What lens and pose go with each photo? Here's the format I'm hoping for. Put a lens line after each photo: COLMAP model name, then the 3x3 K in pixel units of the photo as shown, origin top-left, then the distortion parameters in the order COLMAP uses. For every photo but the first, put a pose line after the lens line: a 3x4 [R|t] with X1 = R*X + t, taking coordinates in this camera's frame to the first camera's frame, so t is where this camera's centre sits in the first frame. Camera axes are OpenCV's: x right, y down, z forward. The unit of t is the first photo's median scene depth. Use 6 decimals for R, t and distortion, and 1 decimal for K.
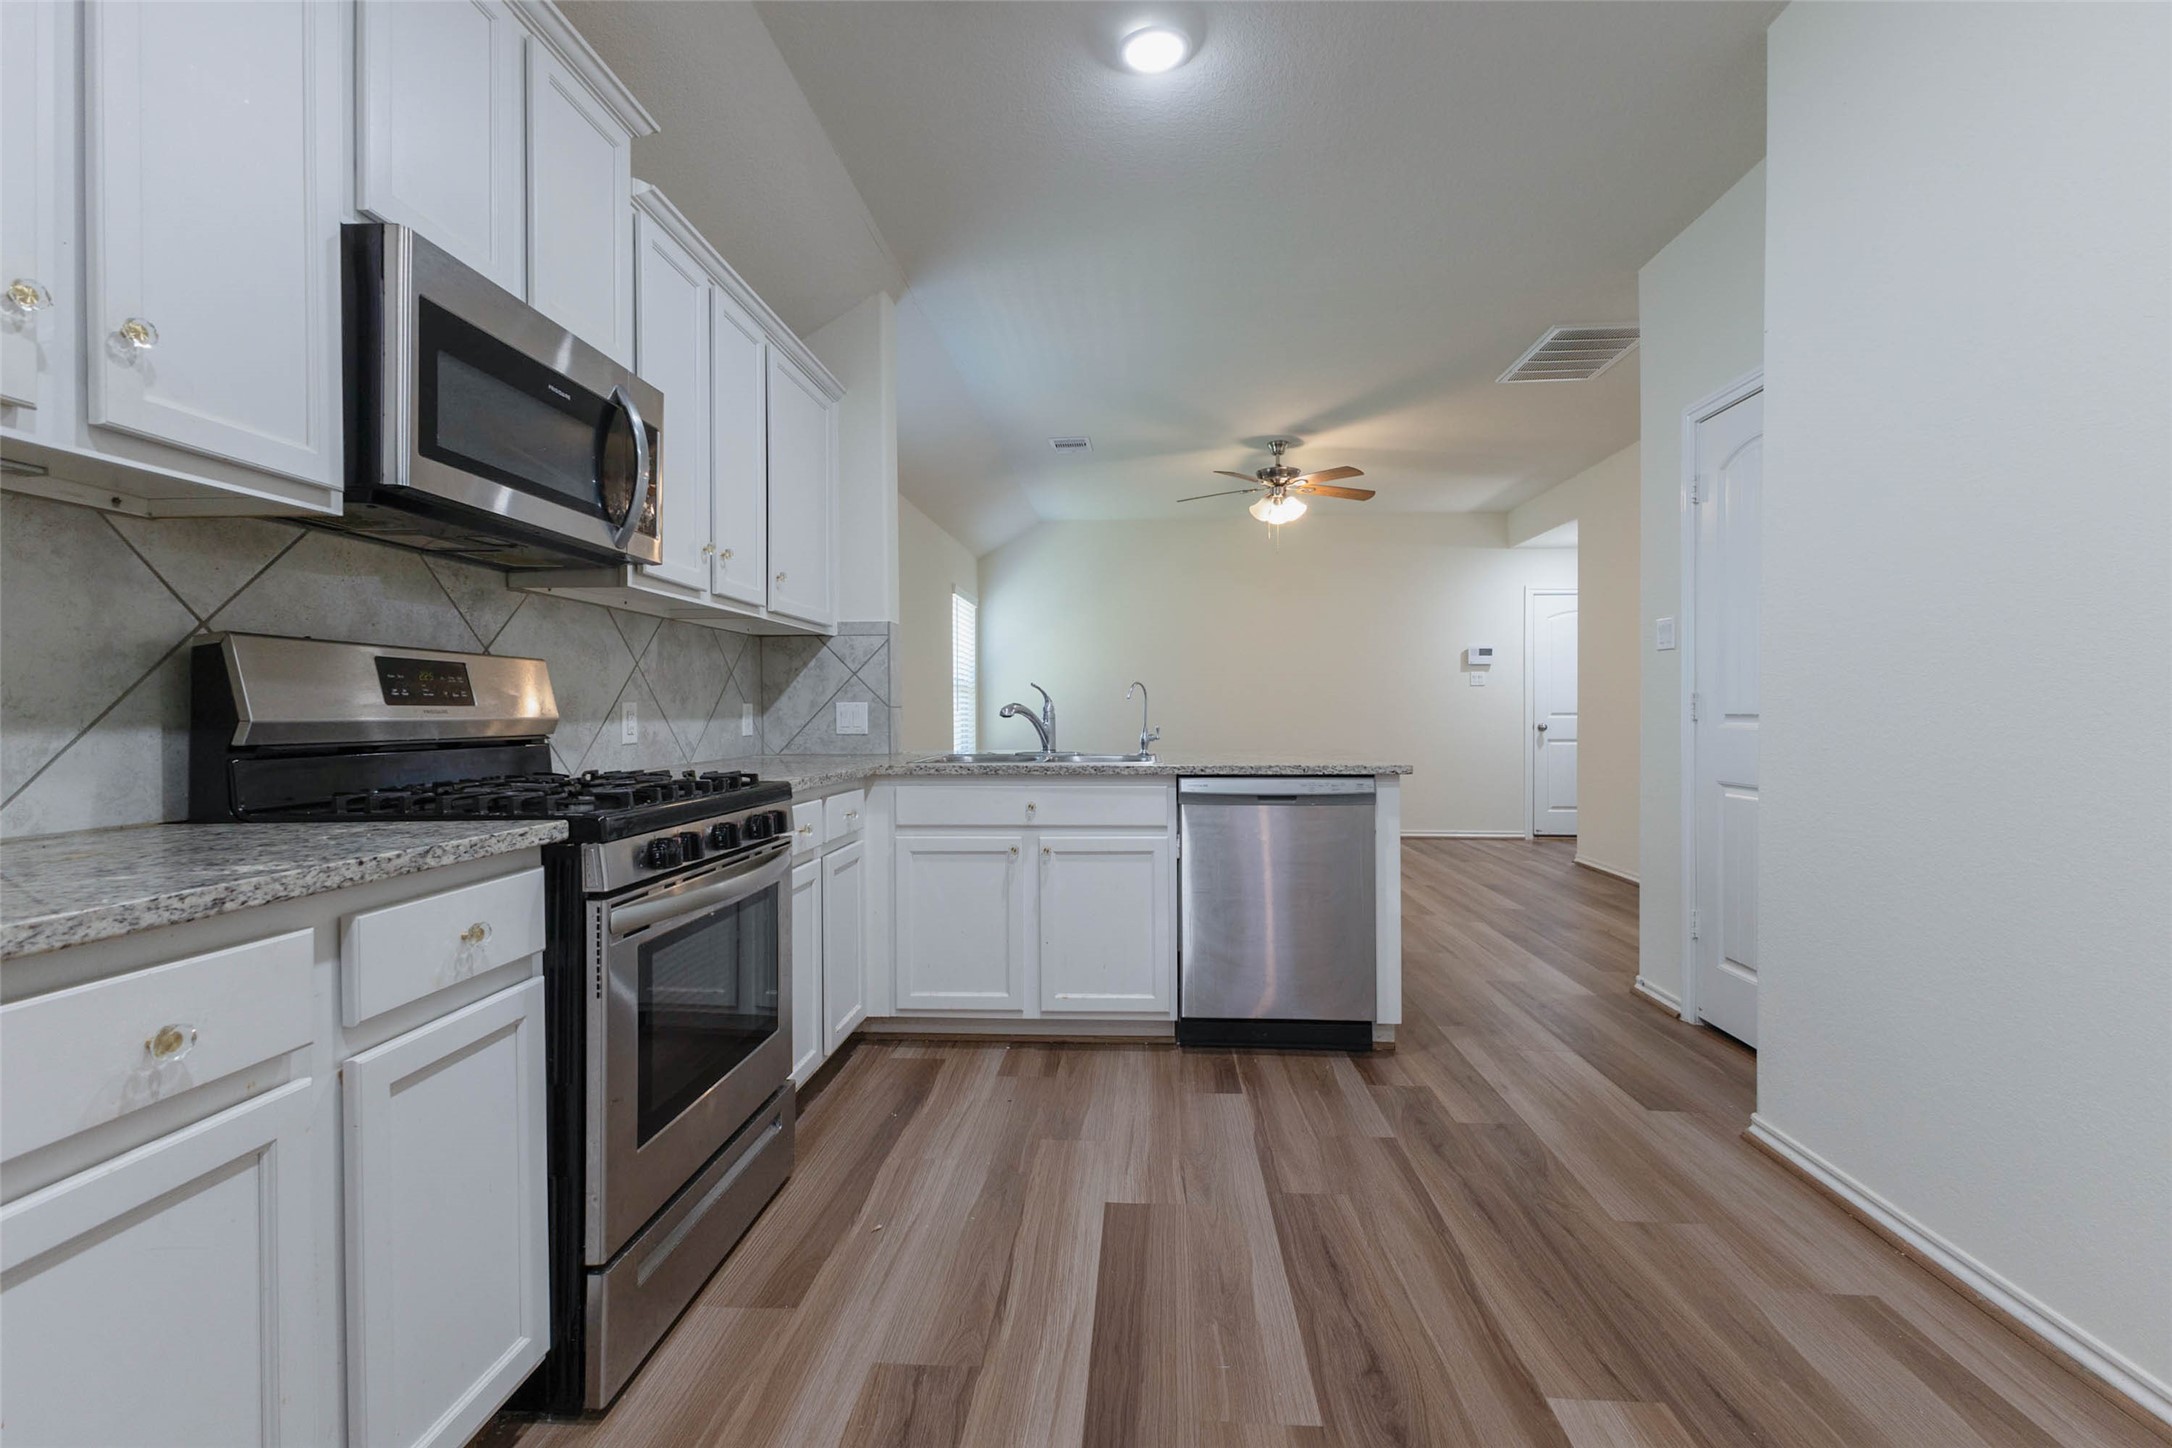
lens RADIAL K [[952.4, 0, 1095.7], [0, 952.4, 696.5], [0, 0, 1]] dist [0.011687, -0.001470]
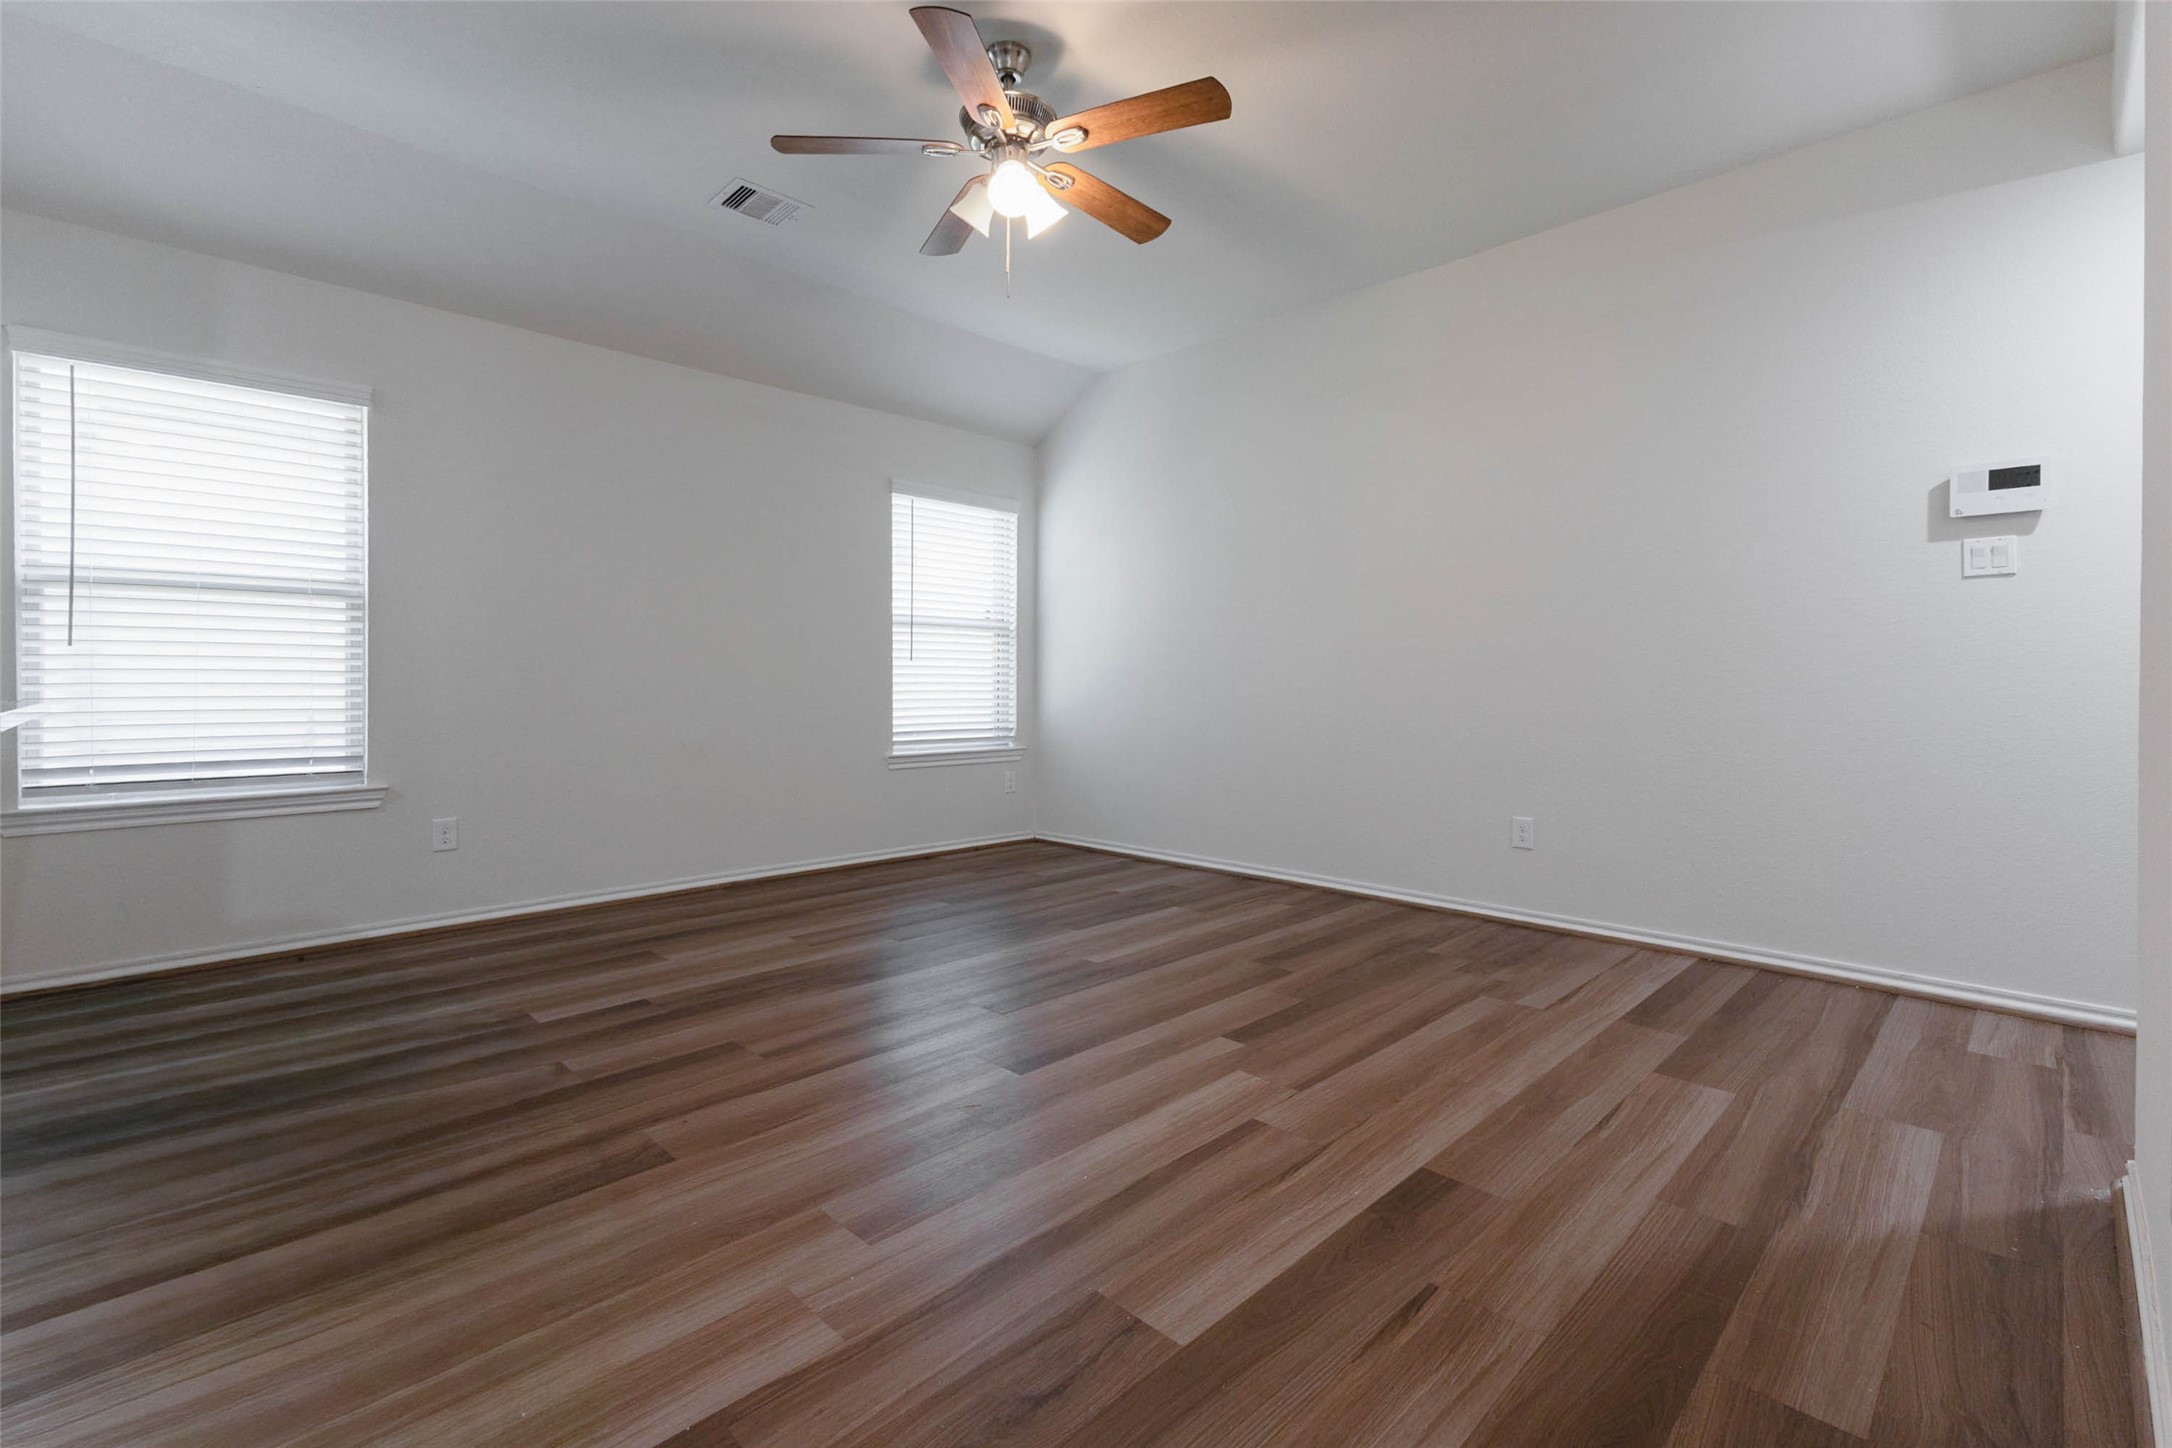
lens RADIAL K [[974.5, 0, 1048.9], [0, 974.5, 690.6], [0, 0, 1]] dist [0.010953, -0.002544]
pose [[0.741701, 0.014881, -0.670566, 1.358399], [0.006613, 0.999543, 0.029496, 0.062621], [0.670698, -0.026312, 0.741263, 1.745941]]
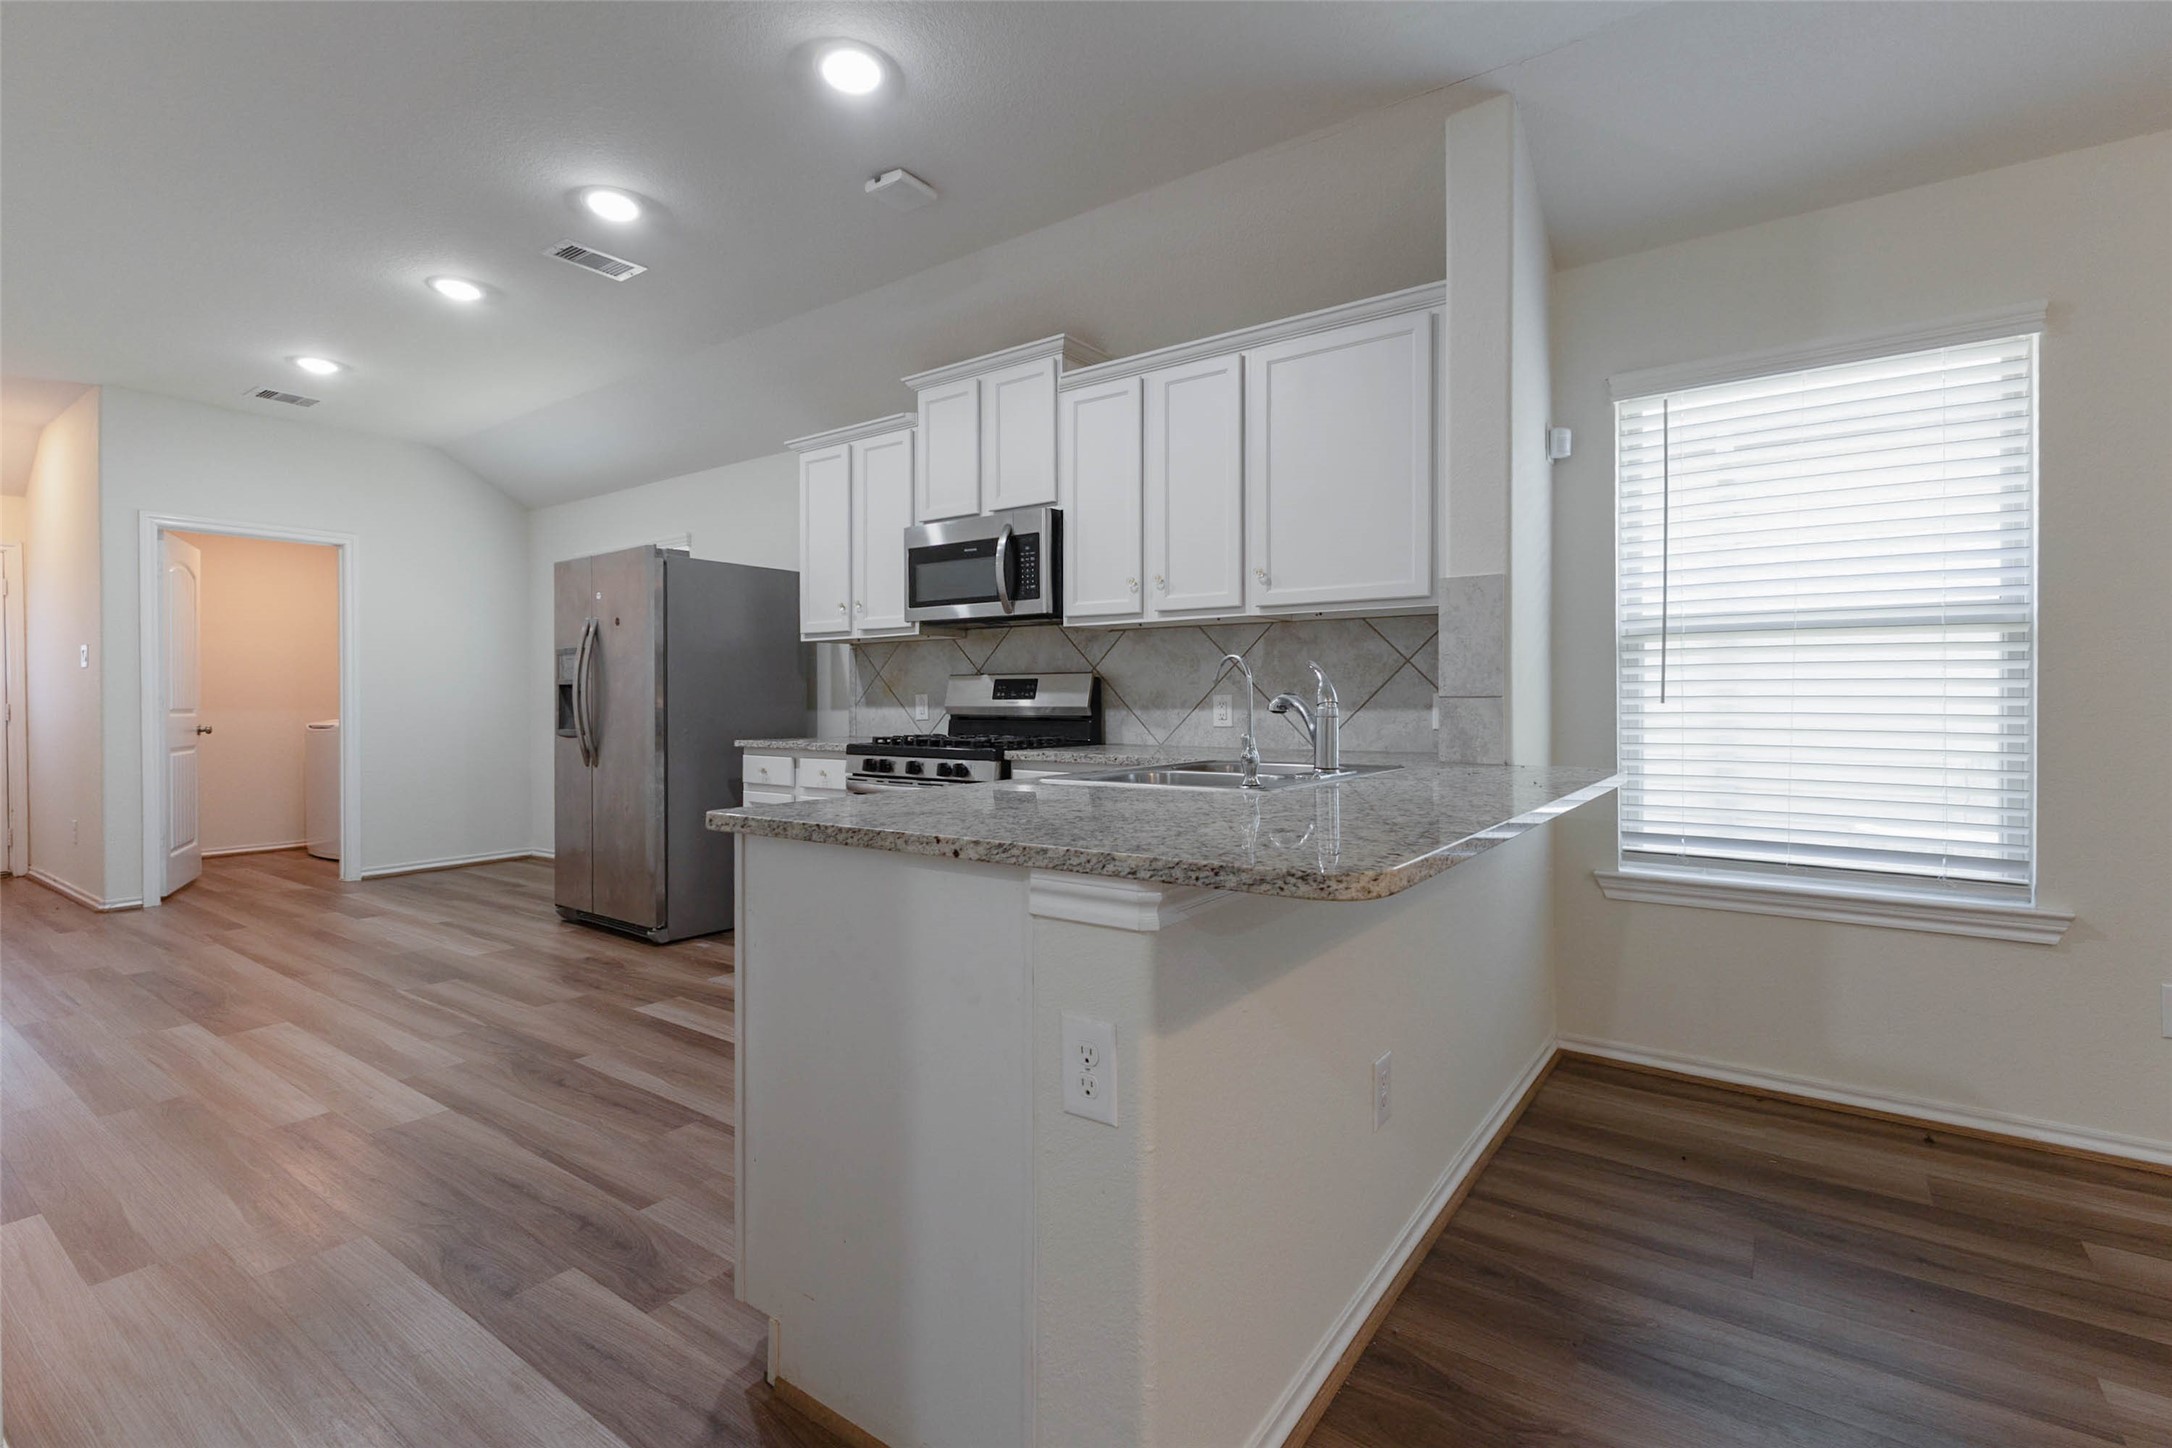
lens RADIAL K [[952.4, 0, 1086.7], [0, 952.4, 697.3], [0, 0, 1]] dist [0.011687, -0.001470]
pose [[-0.523956, -0.003752, -0.851737, 0.861819], [0.016010, 0.999770, -0.014253, 0.029432], [0.851595, -0.021105, -0.523775, 1.861483]]
